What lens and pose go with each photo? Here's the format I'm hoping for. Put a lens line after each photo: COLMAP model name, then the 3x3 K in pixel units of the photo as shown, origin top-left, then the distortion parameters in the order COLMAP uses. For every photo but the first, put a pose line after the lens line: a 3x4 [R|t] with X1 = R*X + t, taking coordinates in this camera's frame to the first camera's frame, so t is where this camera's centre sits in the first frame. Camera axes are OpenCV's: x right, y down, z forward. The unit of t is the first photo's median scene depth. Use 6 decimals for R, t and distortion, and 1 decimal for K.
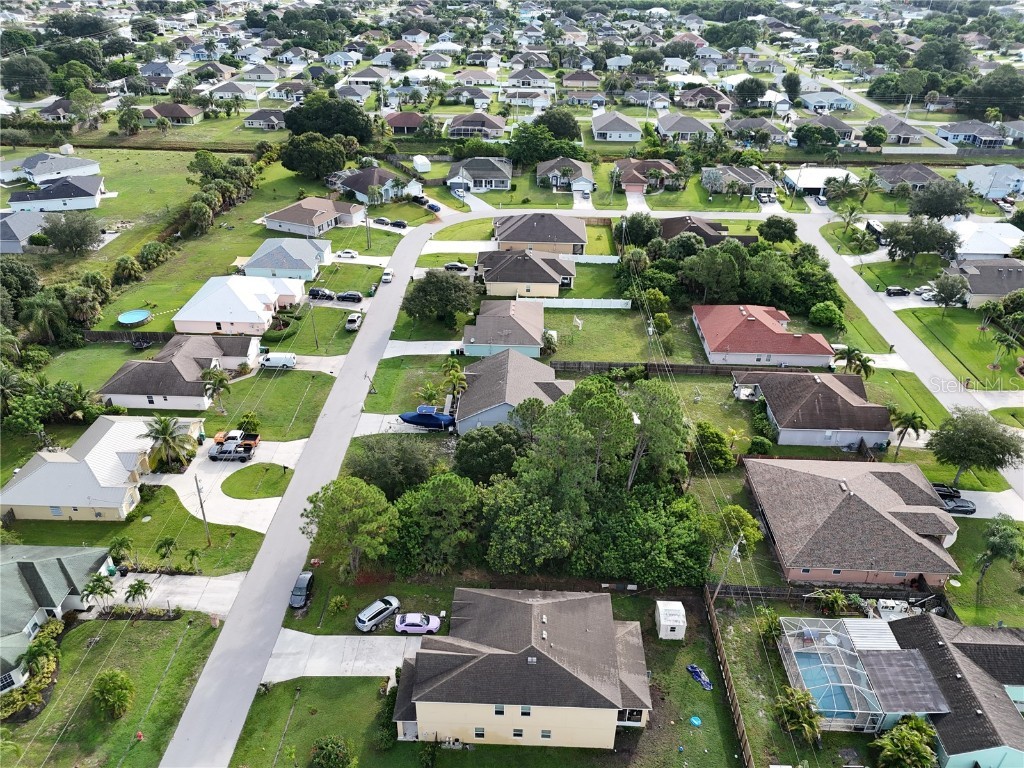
lens RADIAL K [[752.4, 0, 512.0], [0, 752.4, 384.0], [0, 0, 1]] dist [0.065089, -0.063479]
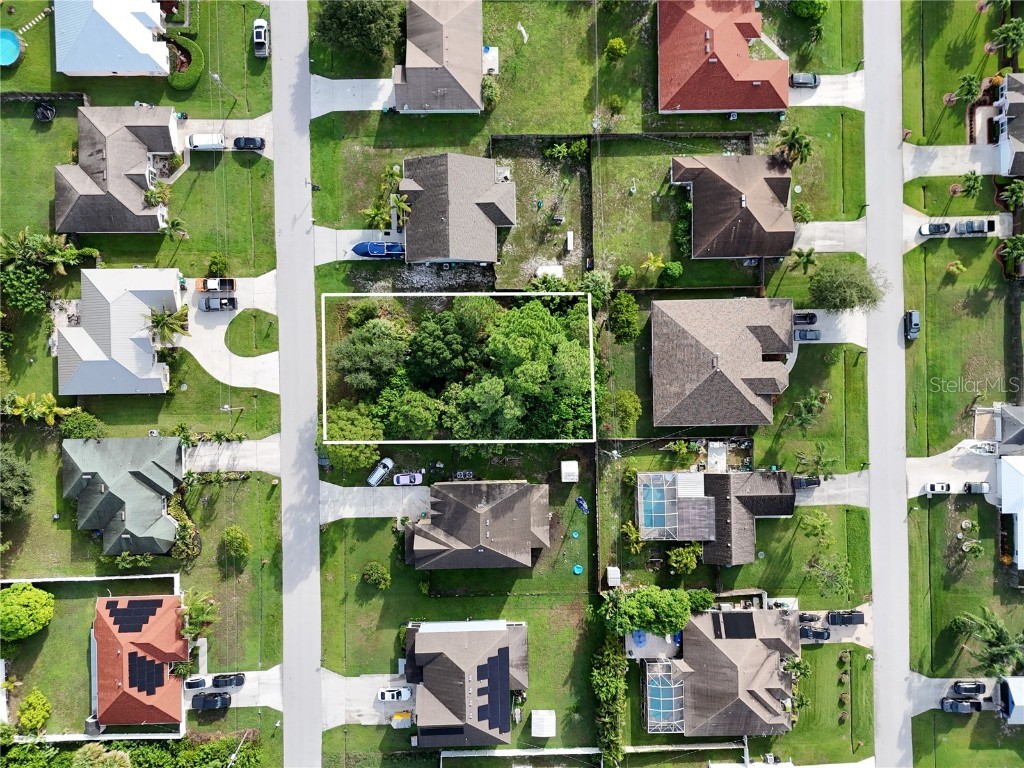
lens RADIAL K [[752.4, 0, 512.0], [0, 752.4, 384.0], [0, 0, 1]] dist [0.065089, -0.063479]
pose [[0.998724, -0.049268, 0.011136, 0.034878], [0.015391, 0.506811, 0.861920, -0.474865], [-0.048109, -0.860648, 0.506923, 0.159380]]
